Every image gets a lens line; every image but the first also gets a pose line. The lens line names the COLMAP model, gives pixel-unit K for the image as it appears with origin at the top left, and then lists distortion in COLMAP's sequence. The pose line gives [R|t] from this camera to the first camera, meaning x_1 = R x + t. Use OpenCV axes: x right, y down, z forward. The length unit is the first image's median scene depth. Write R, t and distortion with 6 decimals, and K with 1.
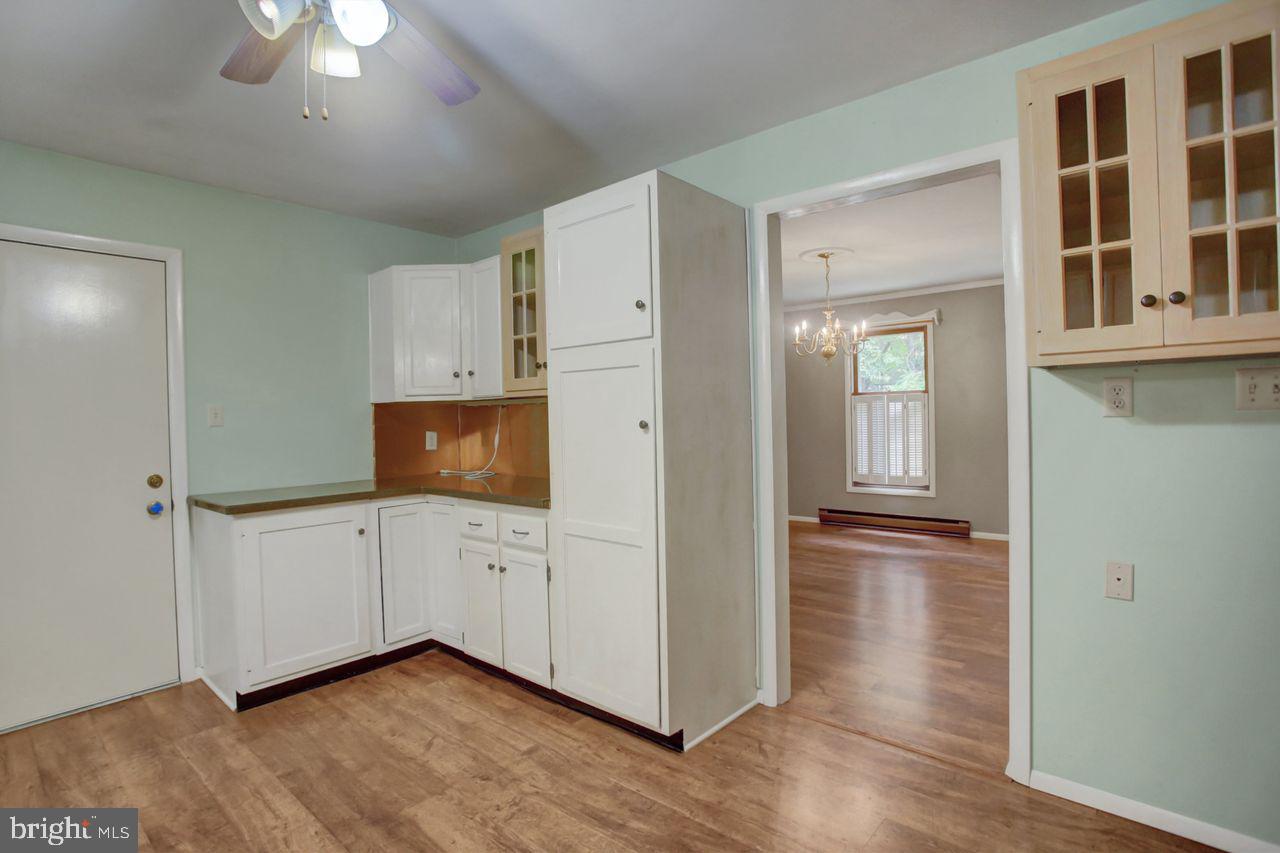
lens RADIAL K [[625.7, 0, 640.0], [0, 625.7, 426.5], [0, 0, 1]] dist [-0.061418, 0.000431]
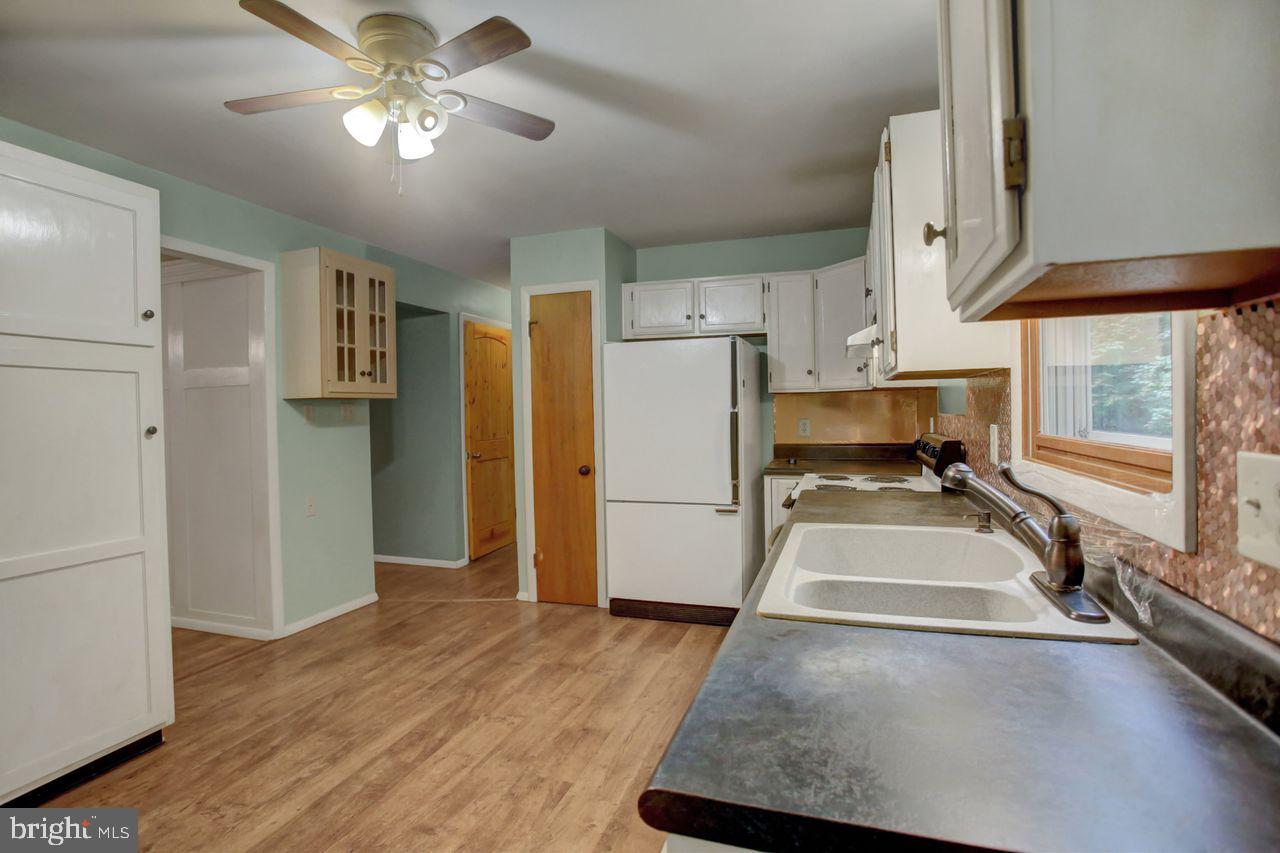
lens RADIAL K [[625.7, 0, 640.0], [0, 625.7, 426.5], [0, 0, 1]] dist [-0.061418, 0.000431]
pose [[-0.390744, 0.008057, 0.920464, -1.489573], [0.044513, 0.998957, 0.010151, 0.019528], [-0.919423, 0.044939, -0.390695, 0.779013]]
